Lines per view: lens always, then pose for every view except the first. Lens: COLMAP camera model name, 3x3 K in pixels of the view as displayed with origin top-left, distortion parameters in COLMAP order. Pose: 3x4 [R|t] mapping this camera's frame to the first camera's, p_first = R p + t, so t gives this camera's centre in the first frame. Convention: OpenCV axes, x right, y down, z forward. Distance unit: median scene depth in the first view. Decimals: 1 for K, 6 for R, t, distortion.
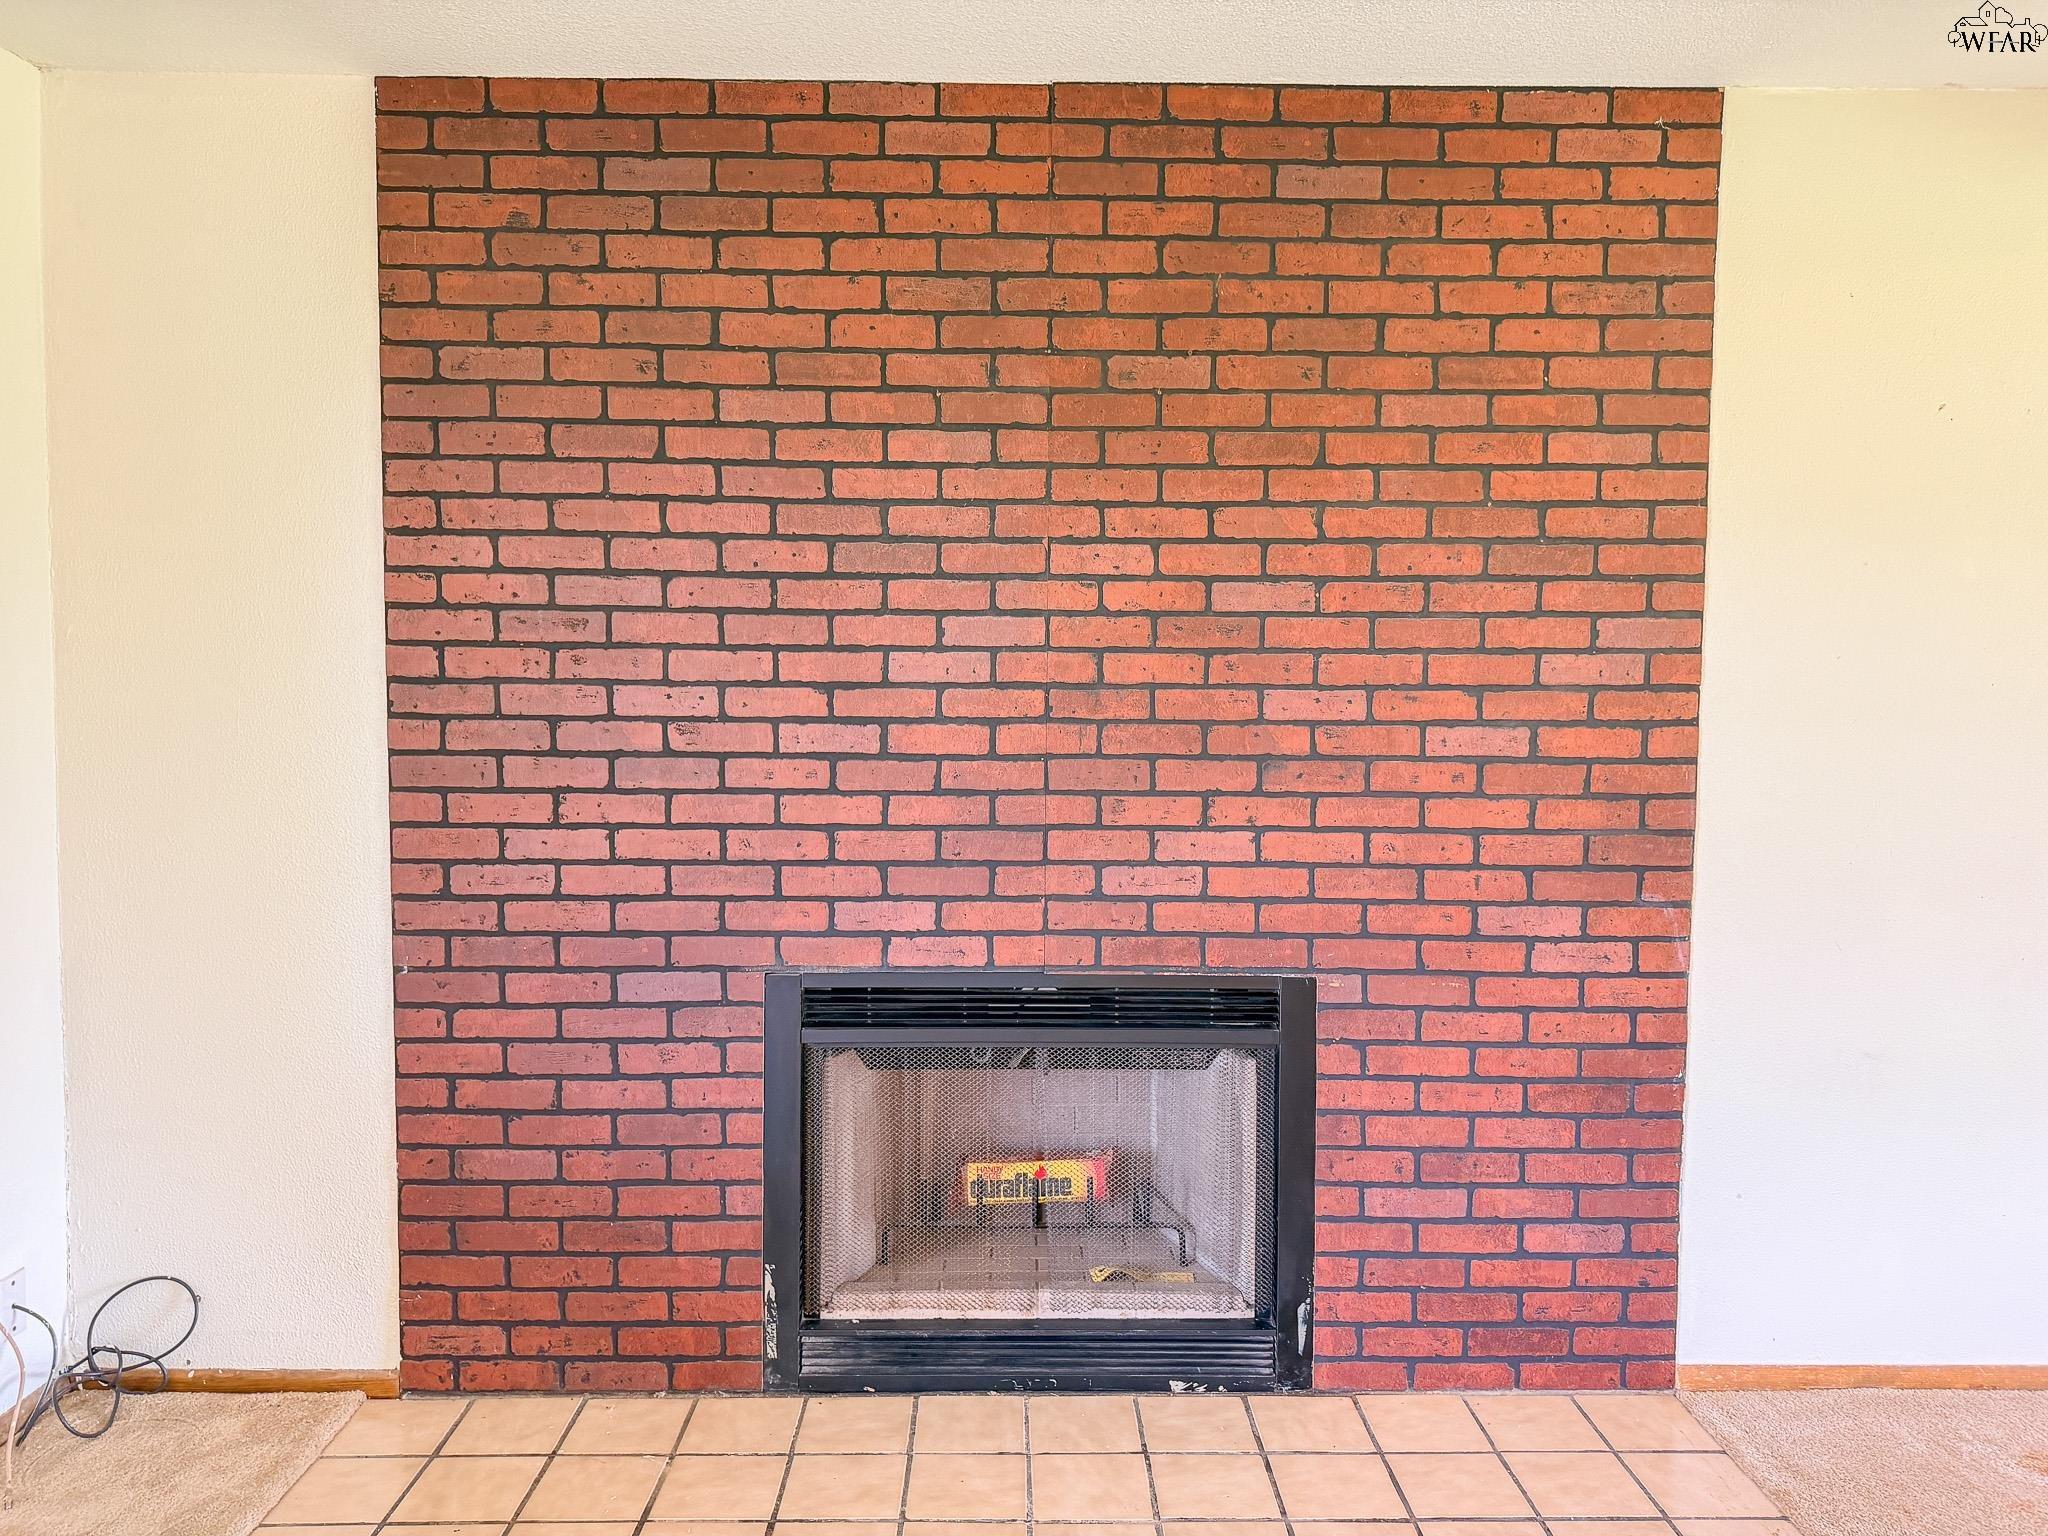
lens RADIAL K [[1455.2, 0, 1024.9], [0, 1455.2, 771.4], [0, 0, 1]] dist [0.046637, -0.041959]
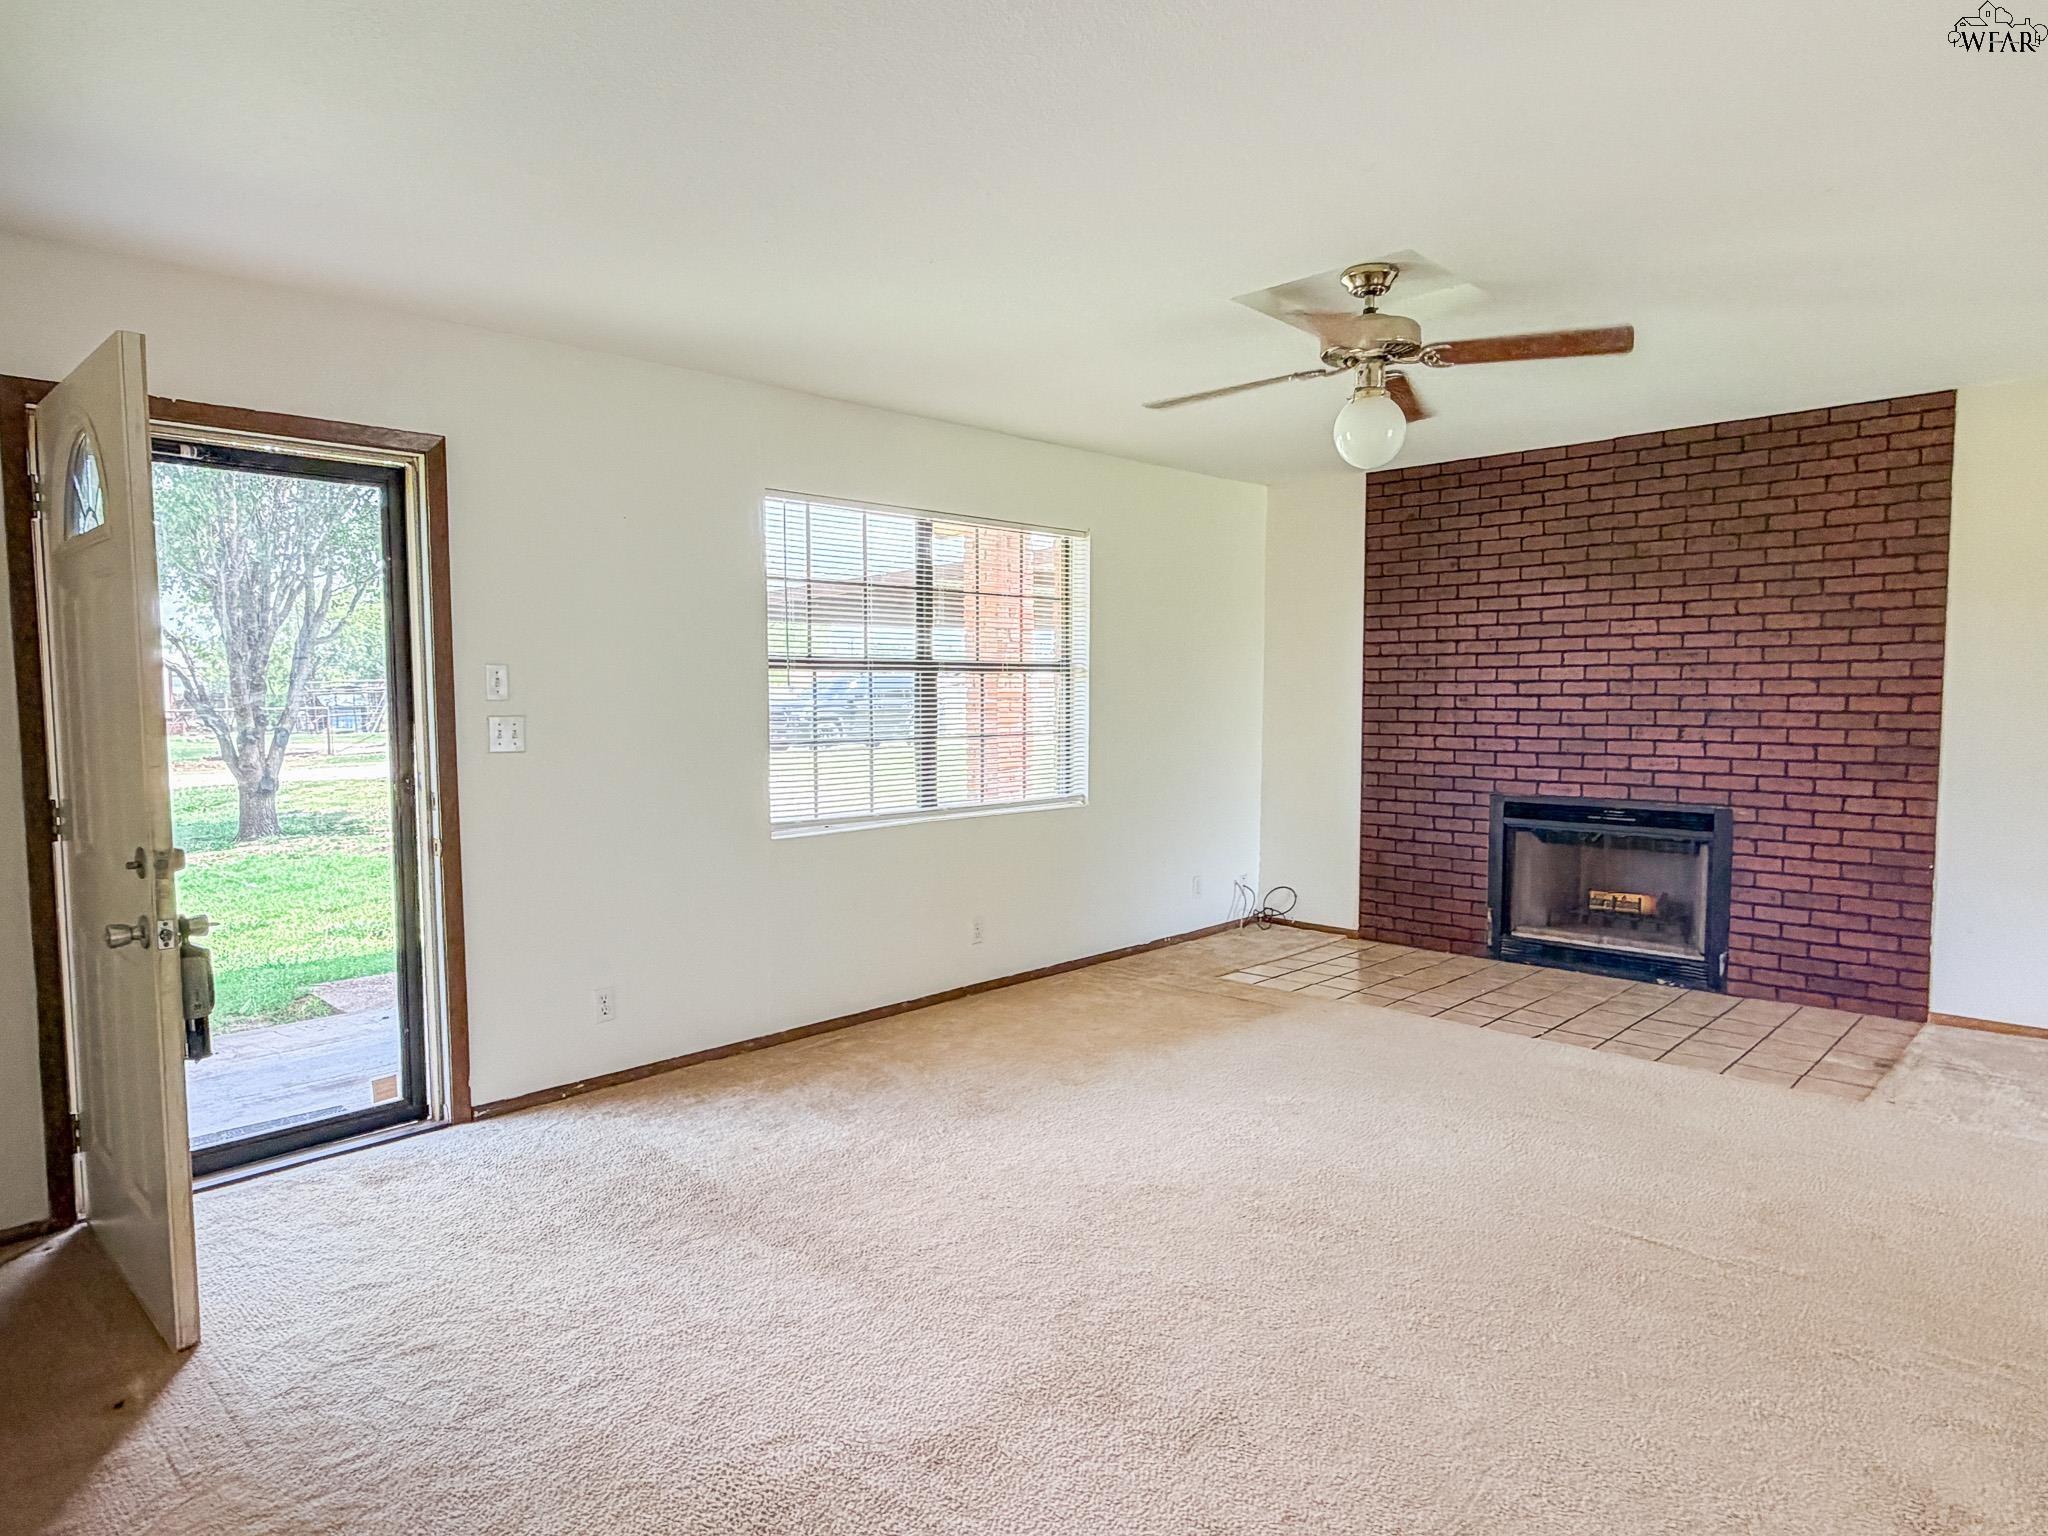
lens RADIAL K [[1204.5, 0, 1015.3], [0, 1204.5, 773.3], [0, 0, 1]] dist [-0.001192, -0.002261]
pose [[0.707096, 0.038740, -0.706055, 0.731324], [-0.038524, 0.999126, 0.016239, 0.099583], [0.706067, 0.015717, 0.707970, -1.103467]]
